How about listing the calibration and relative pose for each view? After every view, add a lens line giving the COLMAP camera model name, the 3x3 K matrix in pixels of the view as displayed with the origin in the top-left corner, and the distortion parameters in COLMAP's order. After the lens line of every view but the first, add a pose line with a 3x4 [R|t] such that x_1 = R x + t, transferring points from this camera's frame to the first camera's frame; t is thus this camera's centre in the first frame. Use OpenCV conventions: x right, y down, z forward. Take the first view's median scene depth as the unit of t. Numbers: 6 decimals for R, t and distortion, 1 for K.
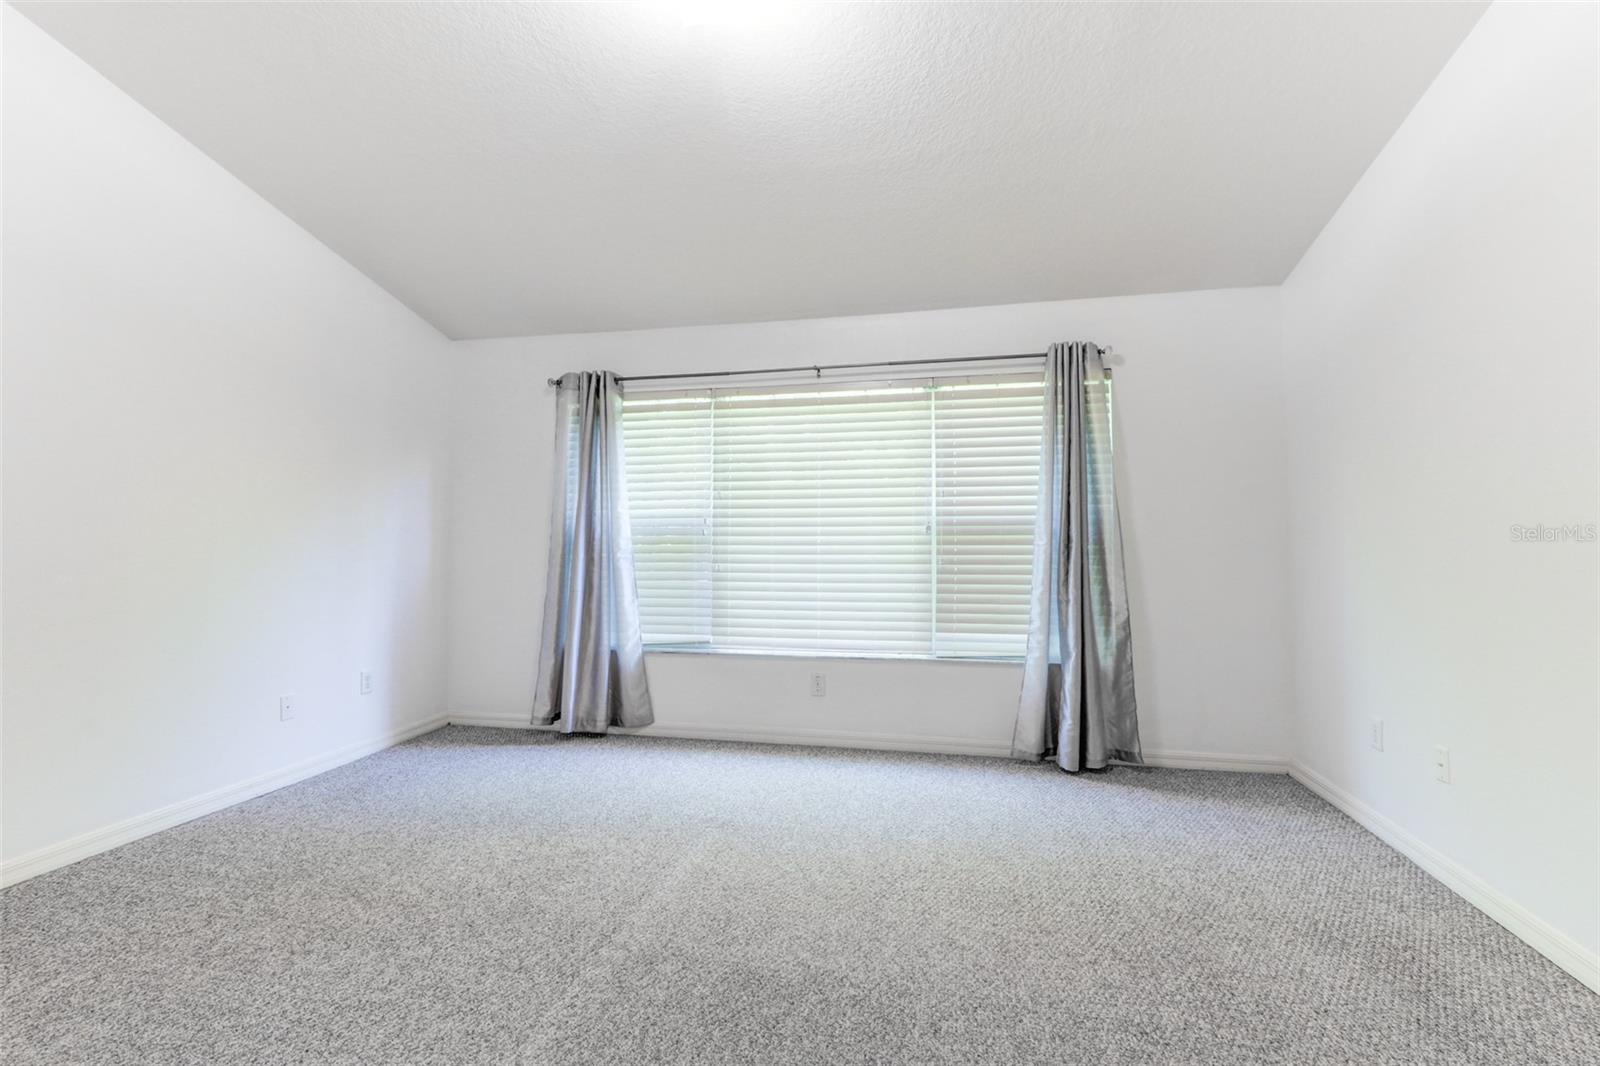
lens RADIAL K [[754.3, 0, 784.2], [0, 754.3, 507.3], [0, 0, 1]] dist [0.020286, -0.014477]
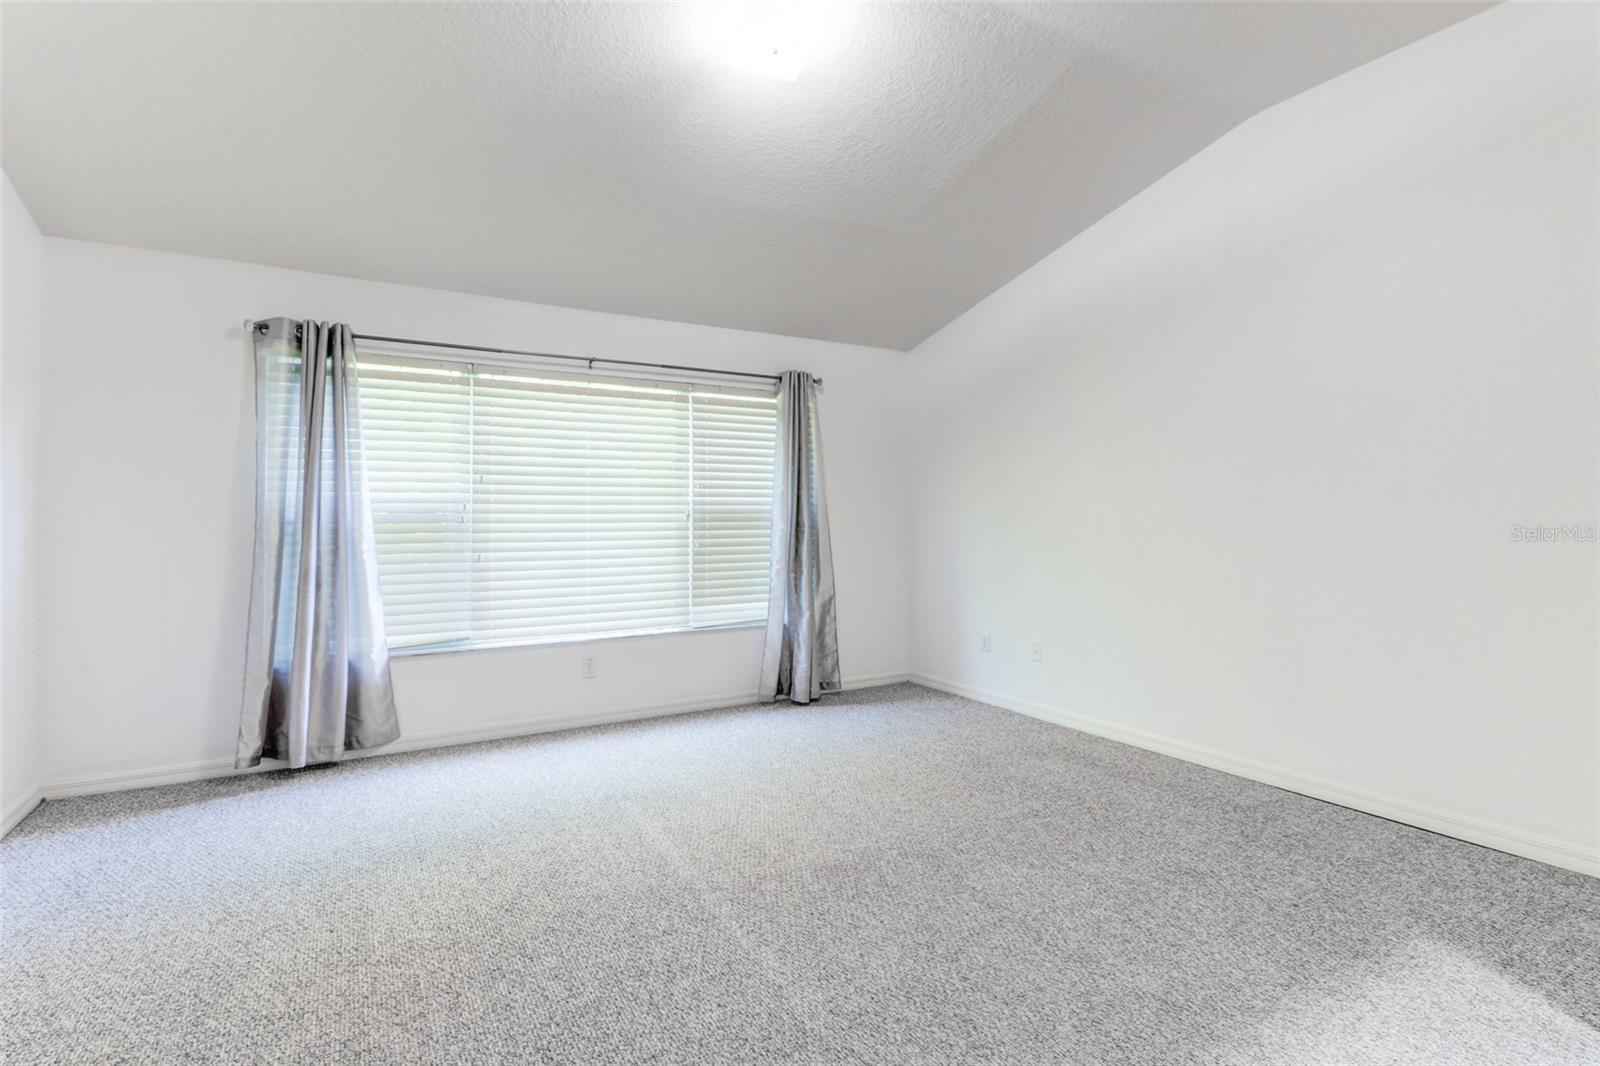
lens RADIAL K [[754.3, 0, 784.2], [0, 754.3, 507.3], [0, 0, 1]] dist [0.020286, -0.014477]
pose [[0.741708, 0.011697, 0.670621, -0.455986], [-0.021572, 0.999747, 0.006421, 0.004397], [-0.670376, -0.019229, 0.741773, 0.059349]]
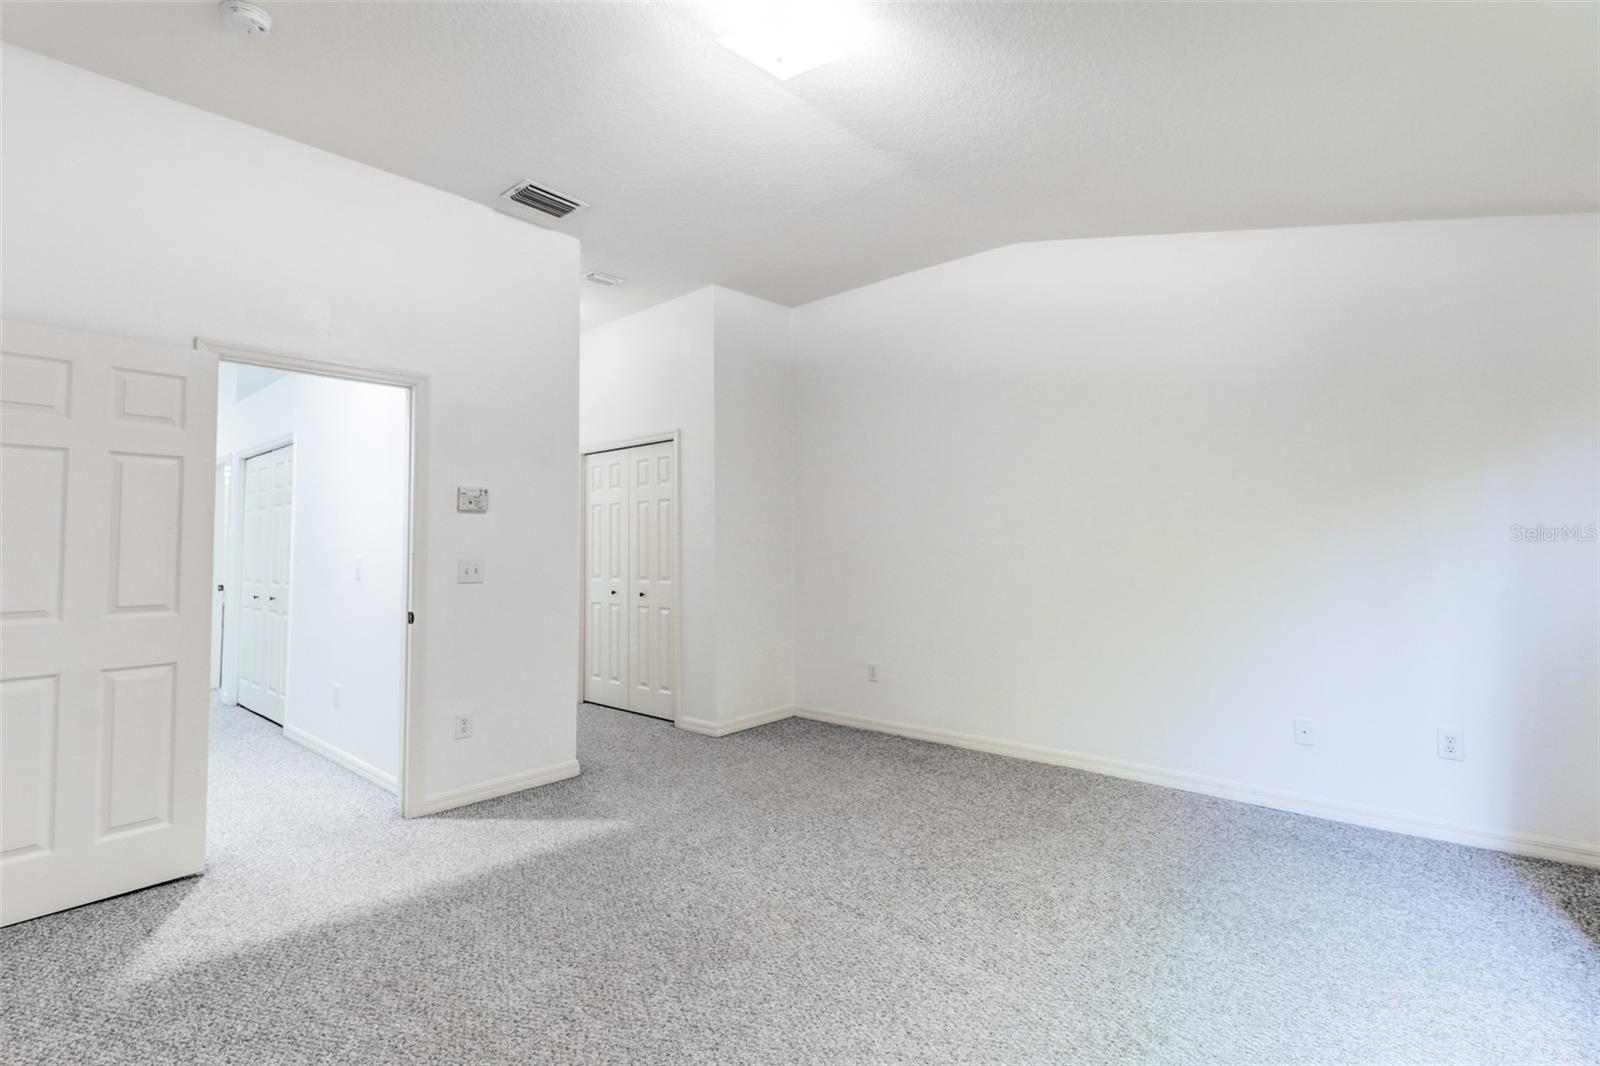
lens RADIAL K [[754.3, 0, 784.2], [0, 754.3, 507.3], [0, 0, 1]] dist [0.020286, -0.014477]
pose [[-0.497014, -0.043397, -0.866657, 0.434823], [0.040225, 0.996523, -0.072968, 0.021644], [0.866810, -0.071128, -0.493540, 0.793497]]
